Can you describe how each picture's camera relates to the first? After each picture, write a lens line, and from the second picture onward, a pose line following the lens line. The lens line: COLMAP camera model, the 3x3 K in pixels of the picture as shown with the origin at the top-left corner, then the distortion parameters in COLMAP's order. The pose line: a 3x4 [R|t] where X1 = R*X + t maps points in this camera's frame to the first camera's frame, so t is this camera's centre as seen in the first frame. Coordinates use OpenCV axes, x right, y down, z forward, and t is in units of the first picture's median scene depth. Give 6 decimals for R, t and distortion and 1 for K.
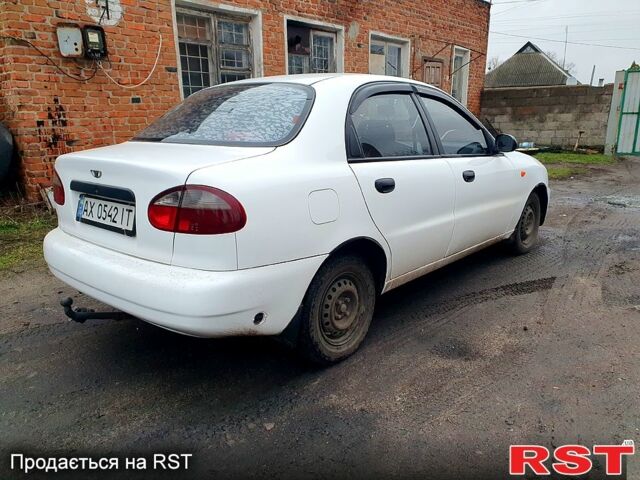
lens RADIAL K [[499.2, 0, 320.0], [0, 499.2, 240.0], [0, 0, 1]] dist [0.032674, -0.009800]
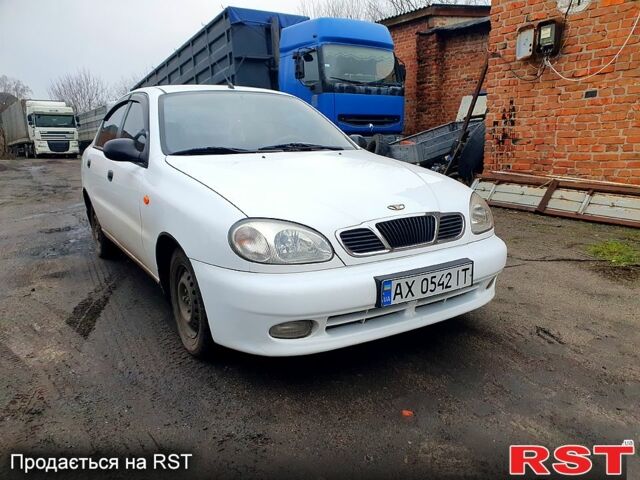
lens RADIAL K [[499.2, 0, 320.0], [0, 499.2, 240.0], [0, 0, 1]] dist [0.032674, -0.009800]
pose [[-0.274101, 0.225672, -0.934848, 0.616946], [-0.202691, 0.936686, 0.285546, -0.206260], [0.940099, 0.267753, -0.211005, 0.847717]]
